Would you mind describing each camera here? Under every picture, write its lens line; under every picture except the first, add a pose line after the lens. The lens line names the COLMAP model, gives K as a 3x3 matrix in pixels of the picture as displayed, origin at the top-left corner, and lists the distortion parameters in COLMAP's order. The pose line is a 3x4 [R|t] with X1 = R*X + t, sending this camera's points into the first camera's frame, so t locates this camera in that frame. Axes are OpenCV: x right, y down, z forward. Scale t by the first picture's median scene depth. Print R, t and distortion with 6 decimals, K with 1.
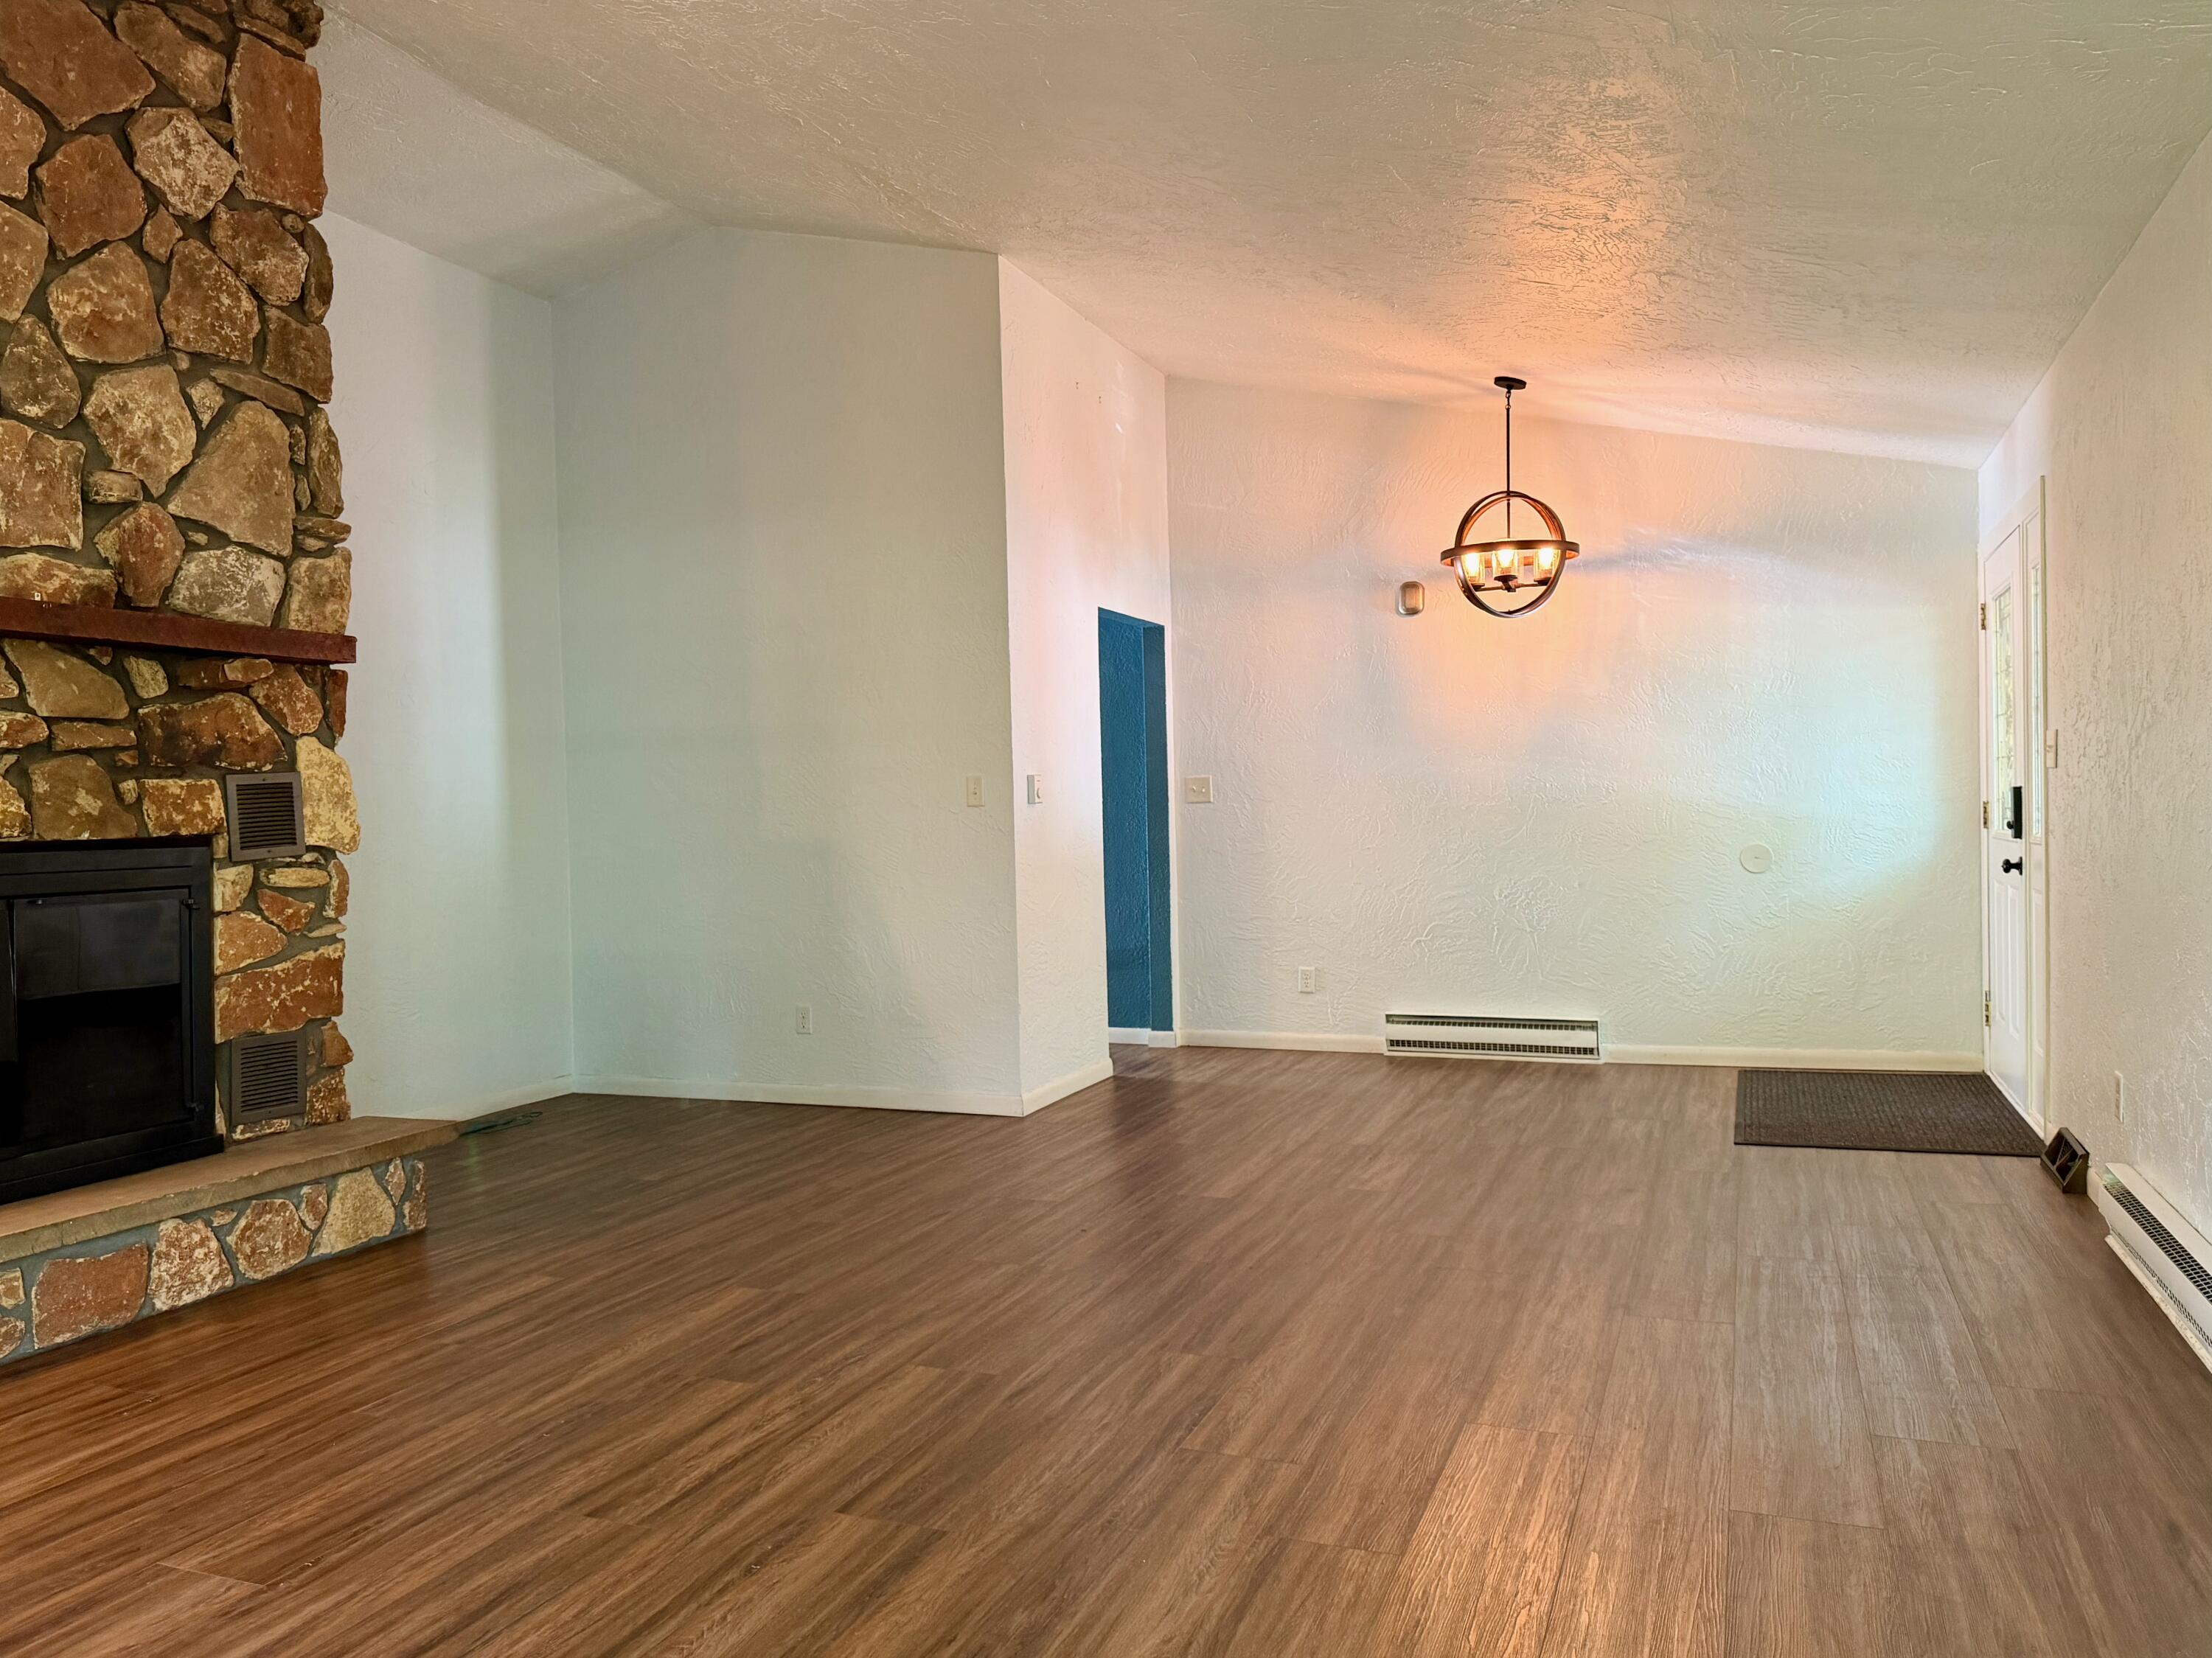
lens RADIAL K [[1619.2, 0, 1157.2], [0, 1619.2, 818.2], [0, 0, 1]] dist [0.076532, -0.080068]
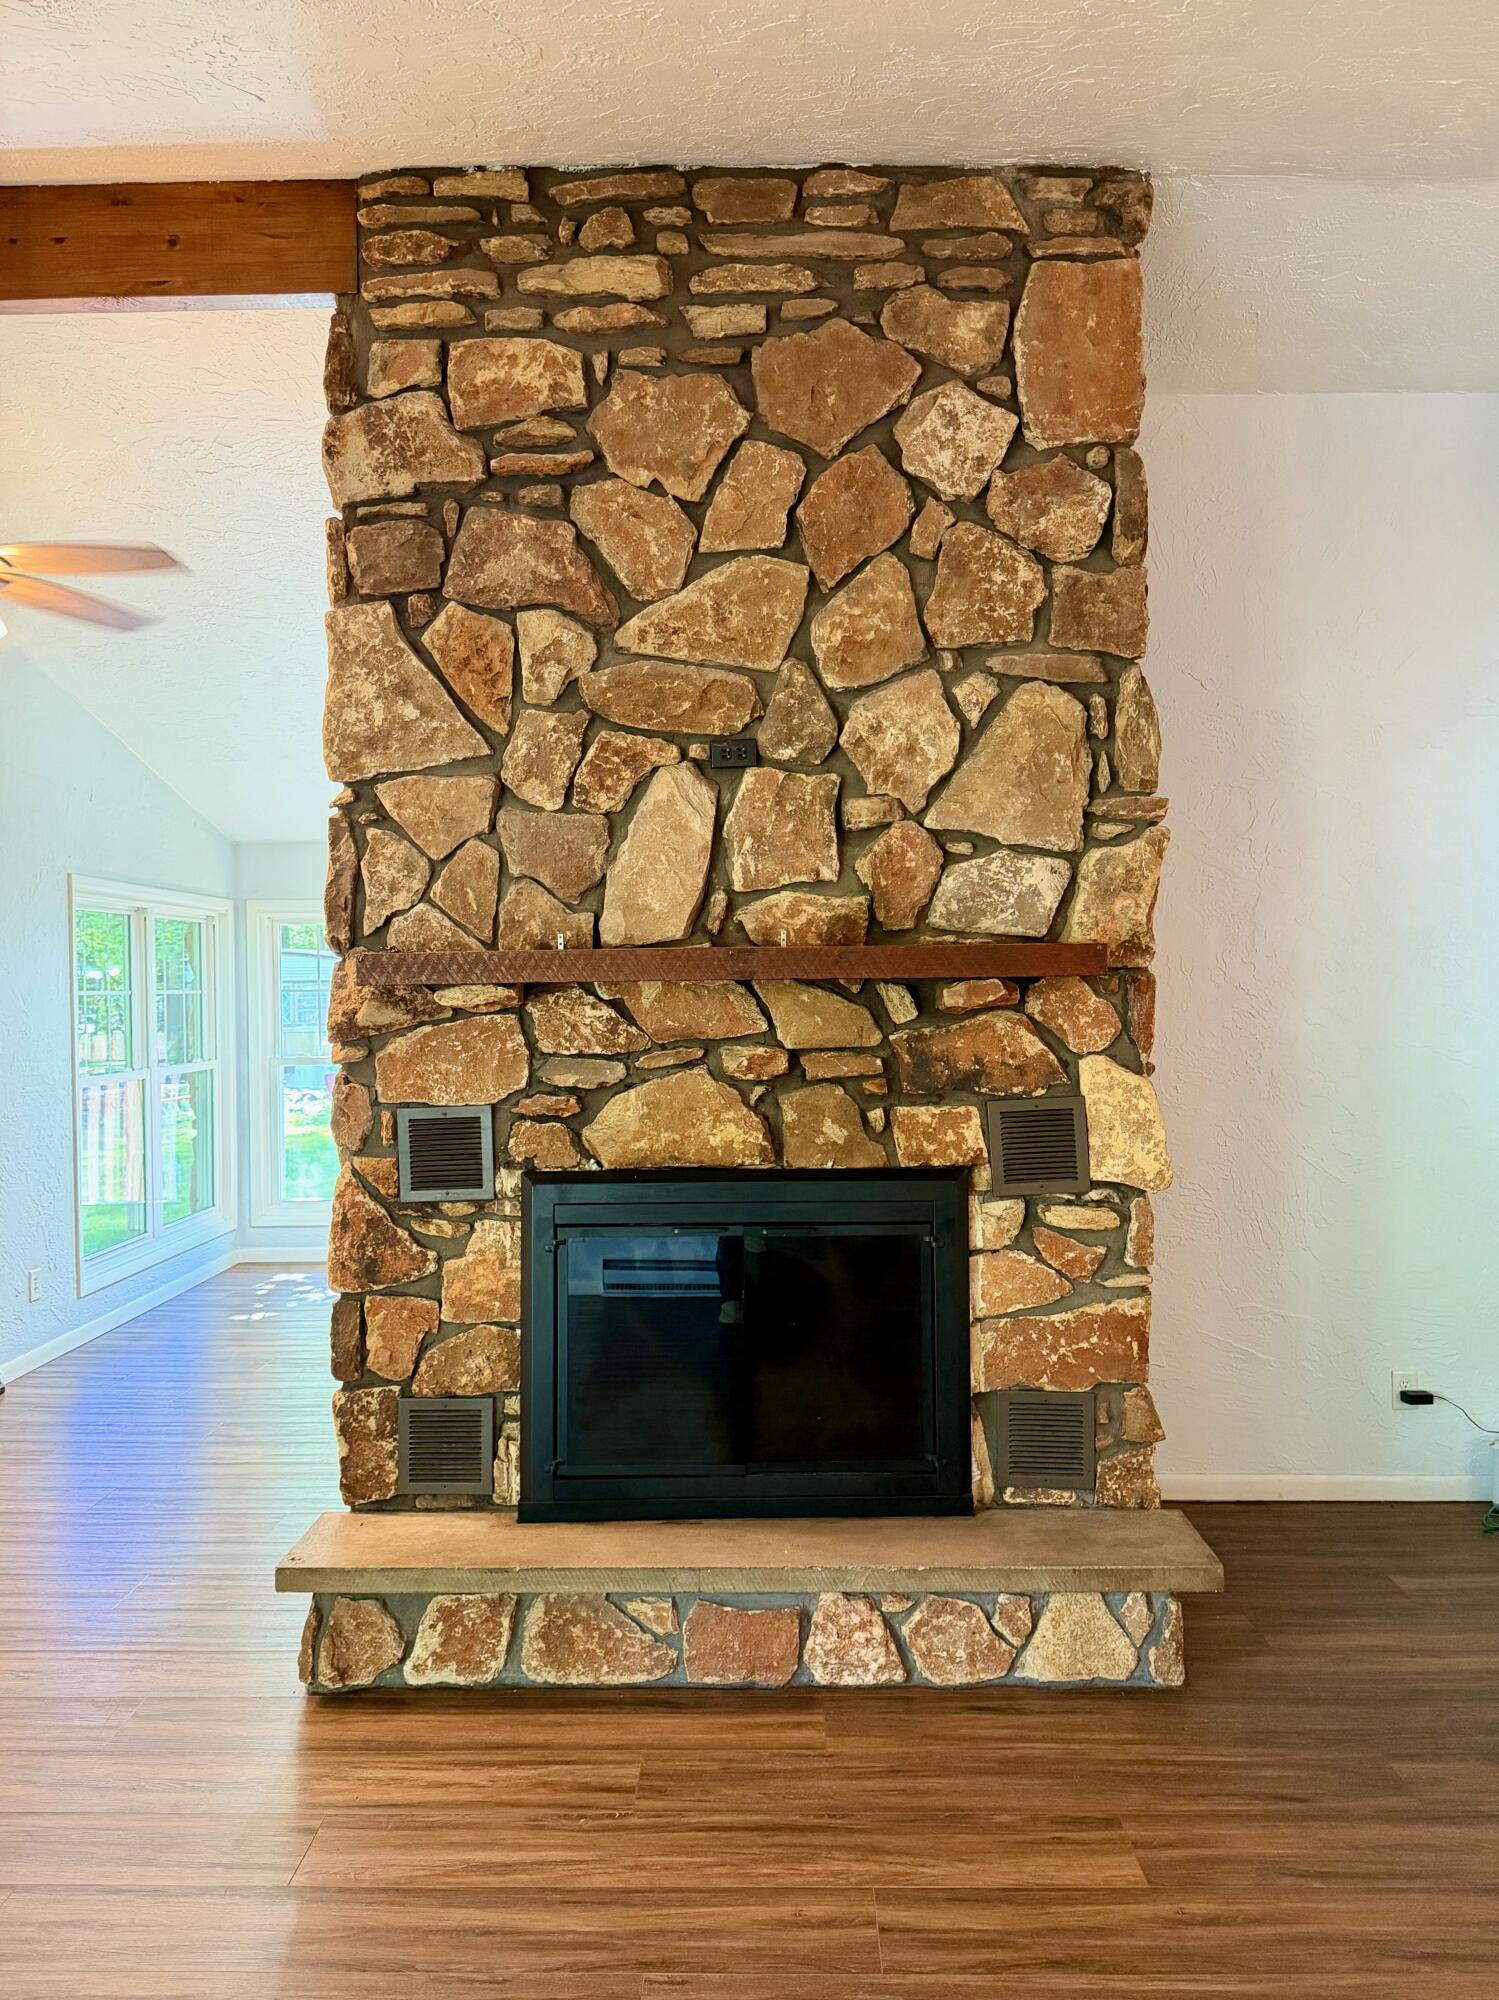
lens RADIAL K [[1464.1, 0, 734.5], [0, 1464.1, 995.4], [0, 0, 1]] dist [0.076532, -0.080068]
pose [[0.329775, 0.023609, -0.943764, 0.159626], [-0.000349, 0.999690, 0.024886, -0.107446], [0.944059, -0.007877, 0.329682, 0.606586]]
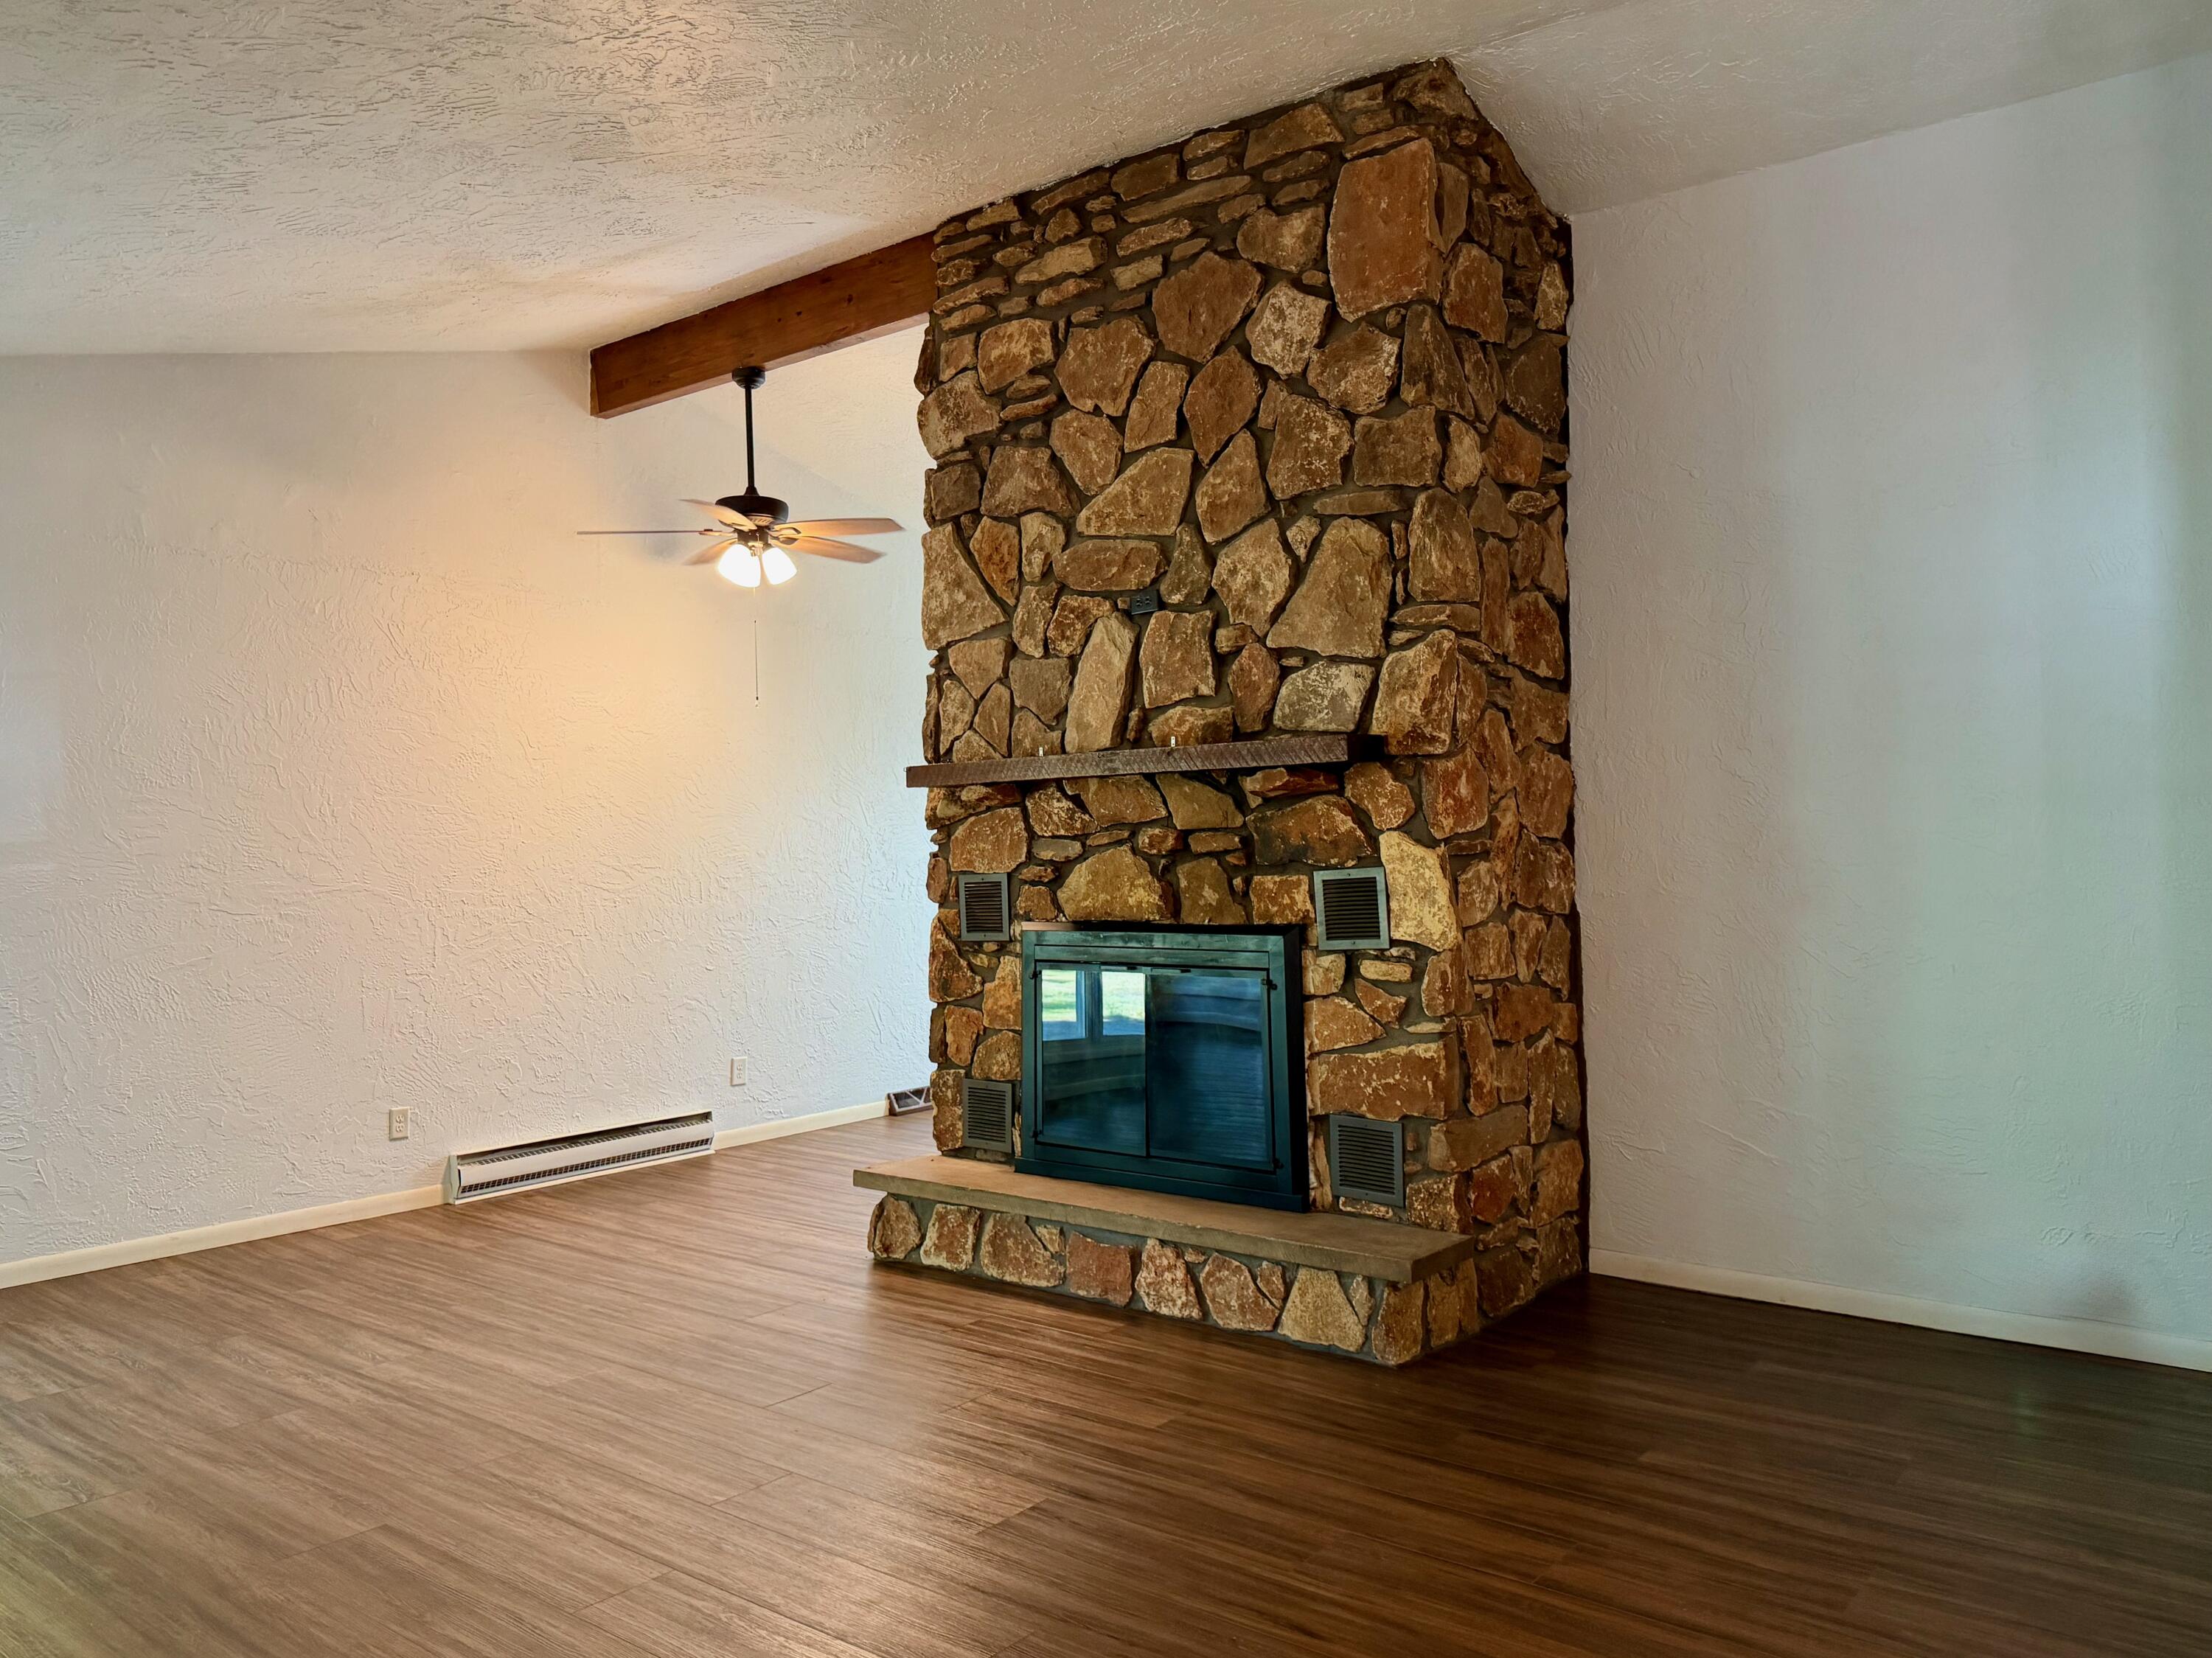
lens RADIAL K [[1607.3, 0, 1083.2], [0, 1607.3, 814.4], [0, 0, 1]] dist [0.126038, -0.033091]
pose [[-0.322038, 0.007508, -0.946697, 0.513301], [0.022202, 0.999753, 0.000377, -0.069143], [0.946466, -0.020897, -0.322126, 1.219995]]
